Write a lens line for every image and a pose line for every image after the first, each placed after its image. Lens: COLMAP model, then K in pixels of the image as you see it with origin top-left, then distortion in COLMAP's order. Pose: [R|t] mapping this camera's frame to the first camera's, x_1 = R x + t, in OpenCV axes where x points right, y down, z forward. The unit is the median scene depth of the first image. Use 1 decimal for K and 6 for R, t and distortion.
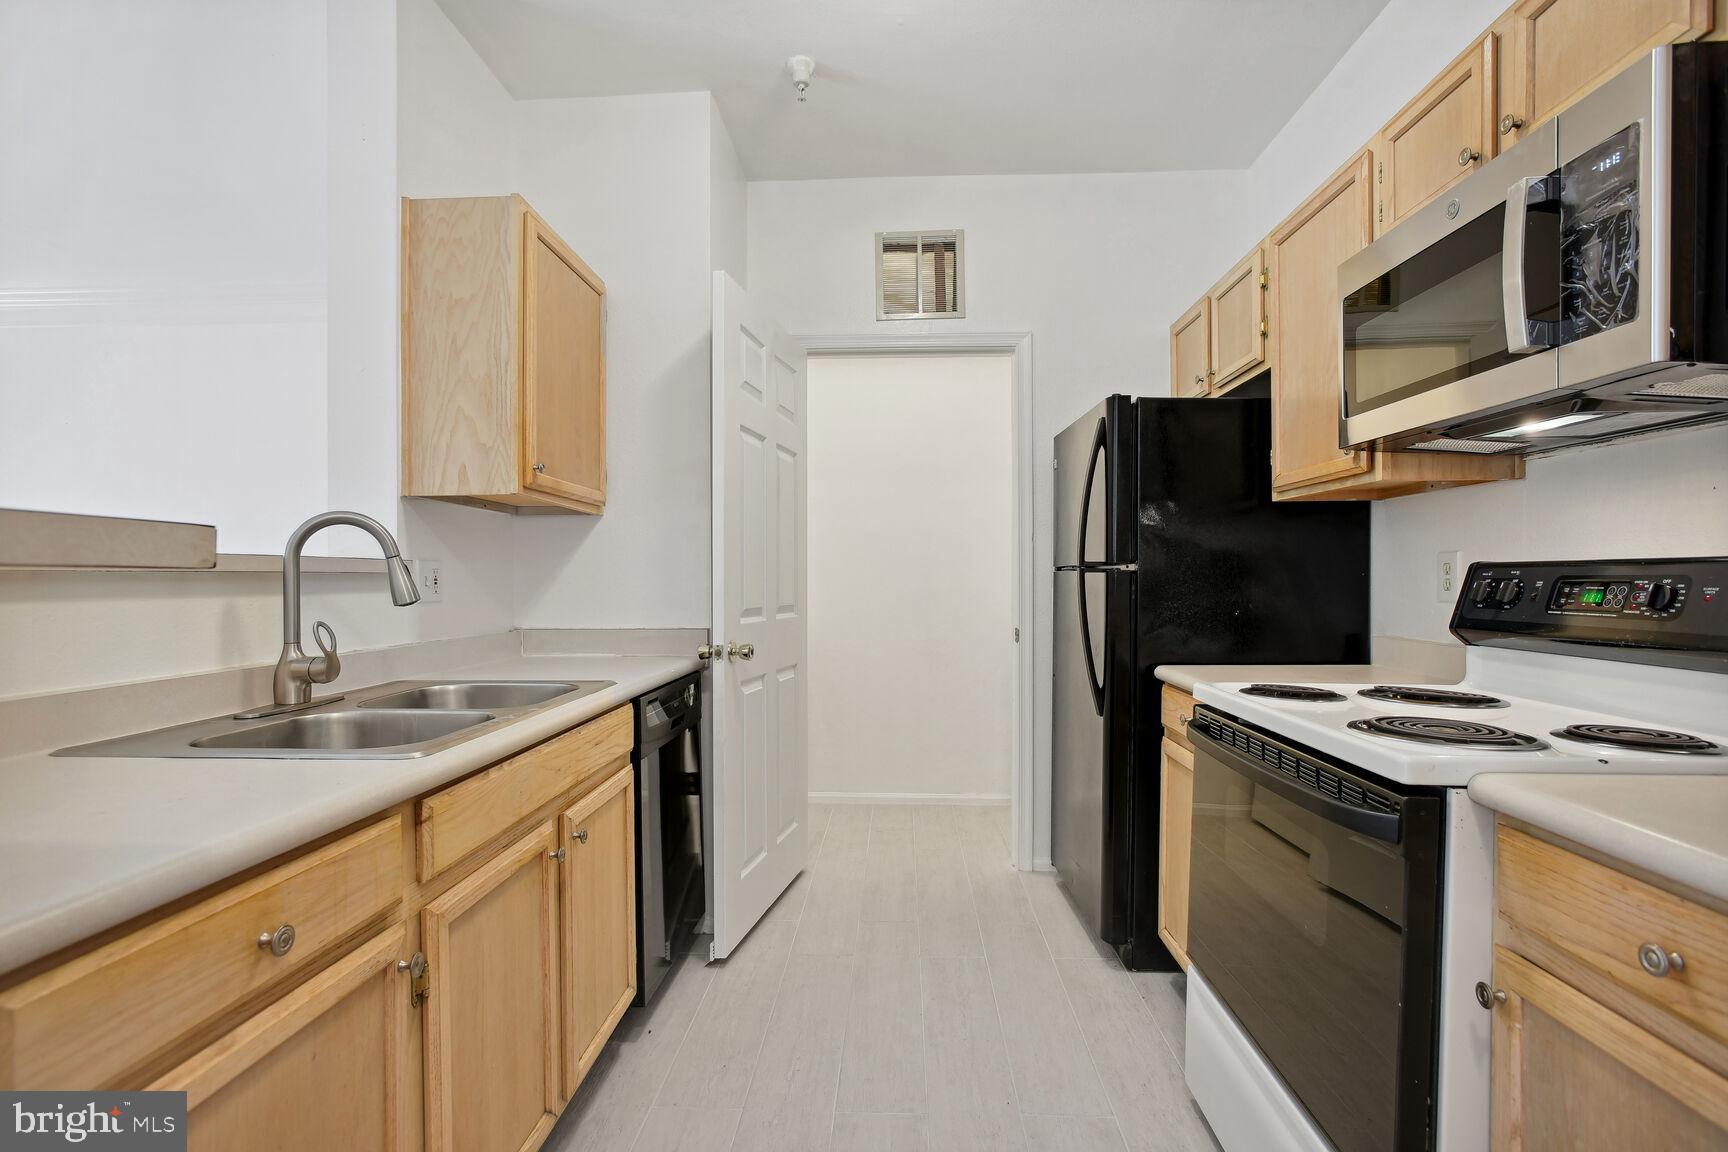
lens RADIAL K [[822.4, 0, 863.7], [0, 822.4, 583.0], [0, 0, 1]] dist [-0.035177, 0.015287]
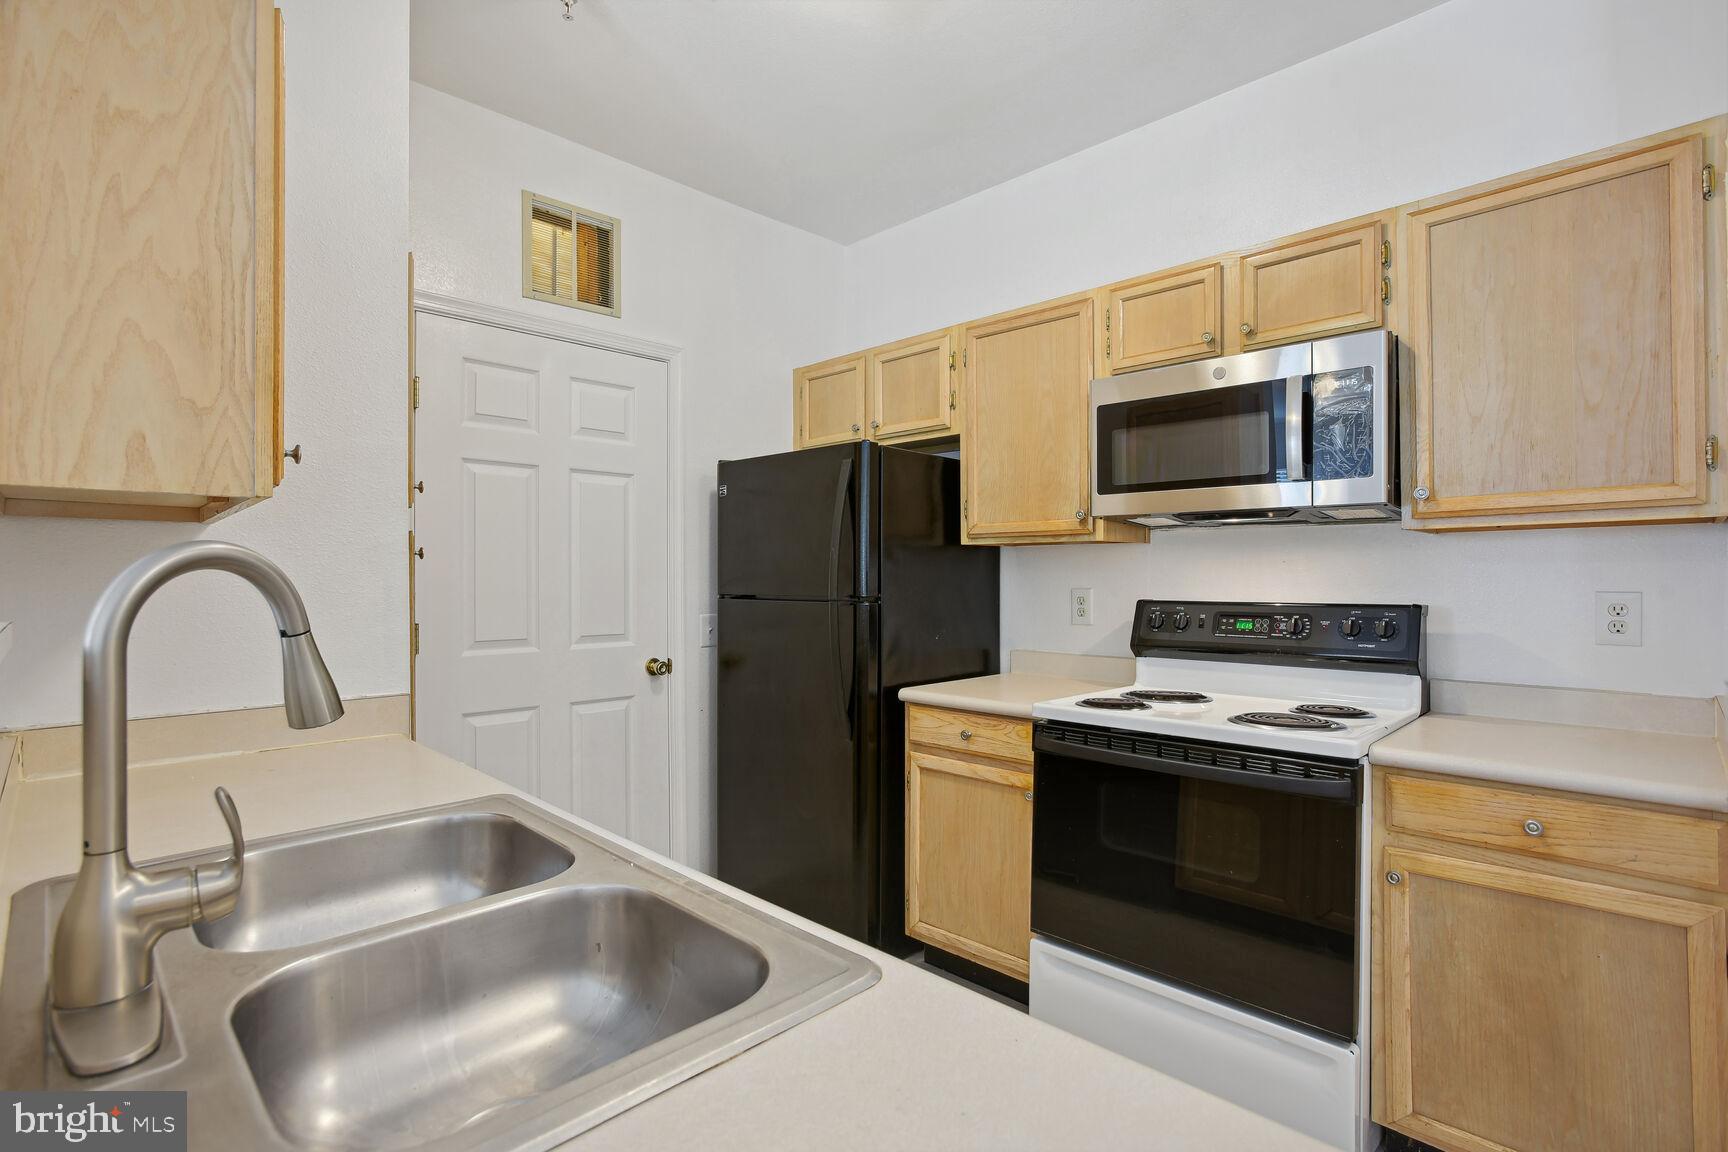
lens RADIAL K [[822.4, 0, 861.7], [0, 822.4, 570.7], [0, 0, 1]] dist [-0.035177, 0.015287]
pose [[0.670527, 0.007519, 0.741847, -0.601208], [0.004288, 0.999893, -0.014010, -0.052434], [-0.741873, 0.012575, 0.670423, 0.338566]]
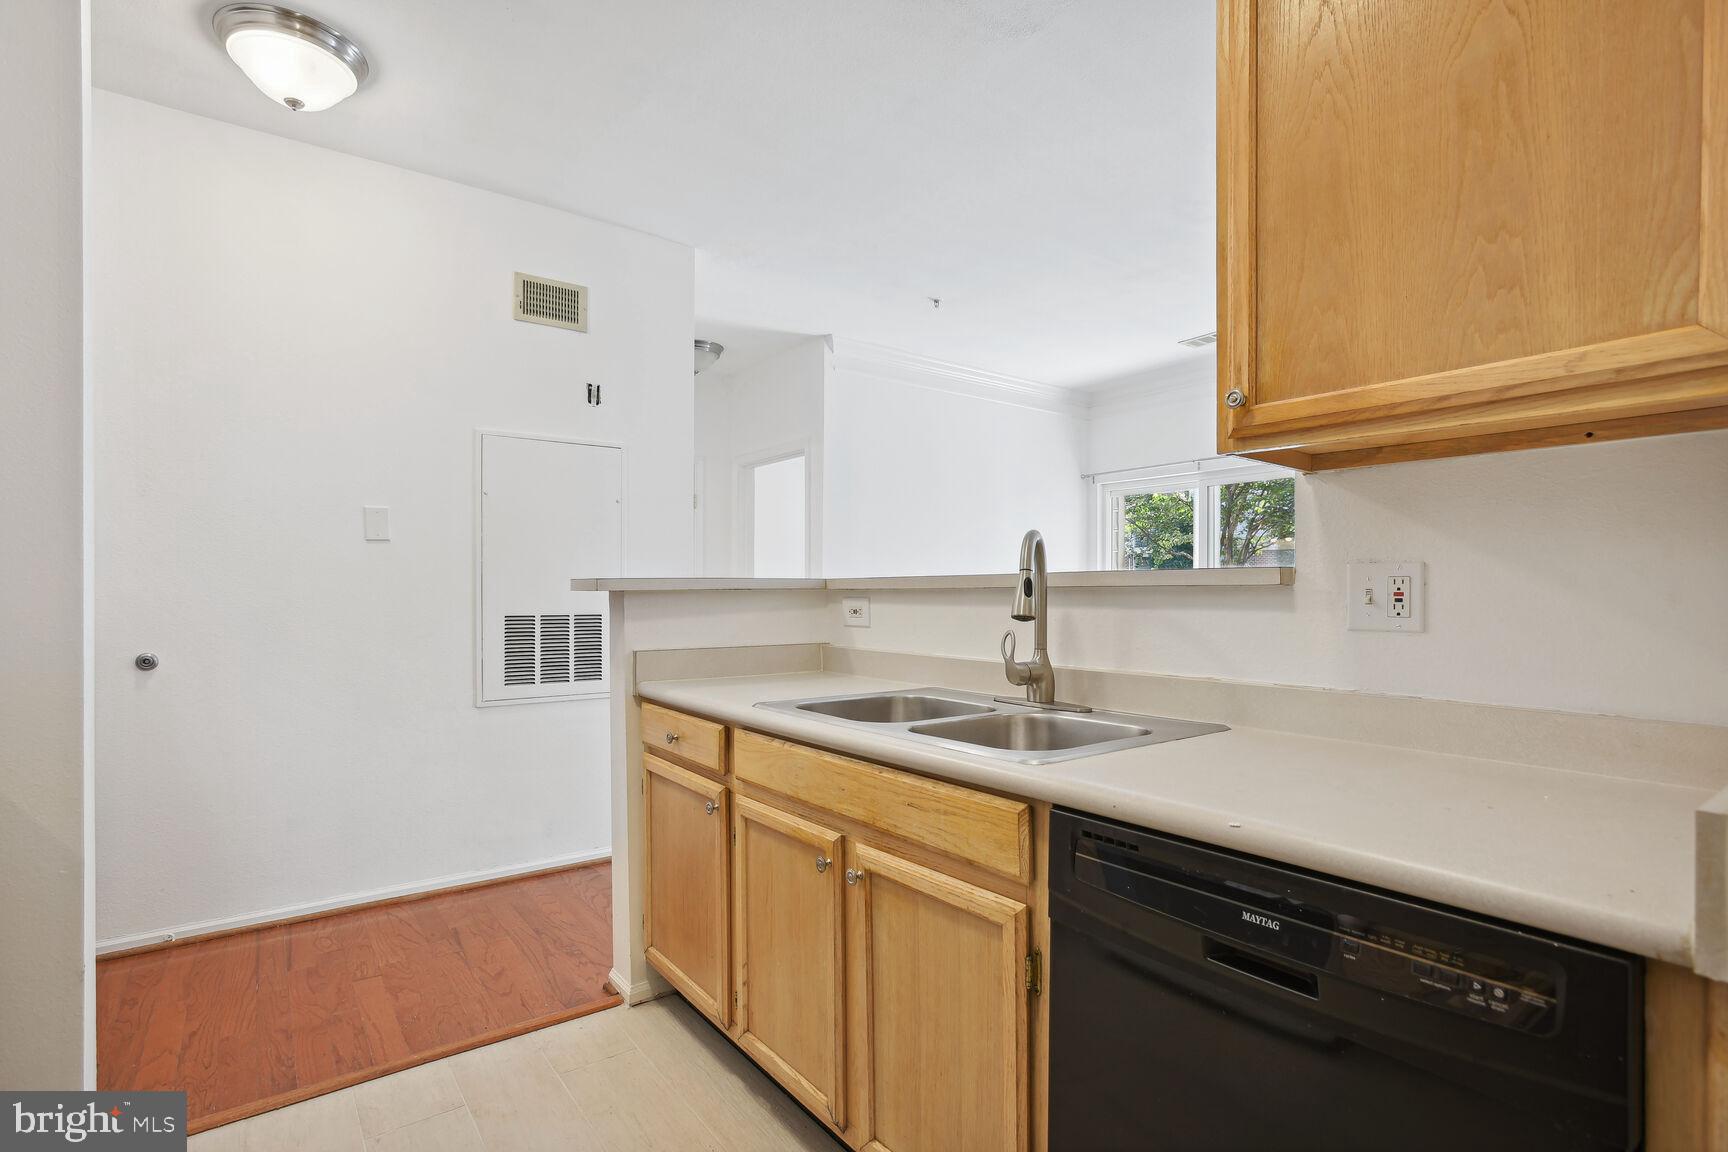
lens RADIAL K [[822.4, 0, 877.8], [0, 822.4, 606.5], [0, 0, 1]] dist [-0.035177, 0.015287]
pose [[-0.758284, 0.014164, -0.651771, 0.184447], [-0.000596, 0.999748, 0.022420, -0.010512], [0.651925, 0.017390, -0.758084, 1.383752]]
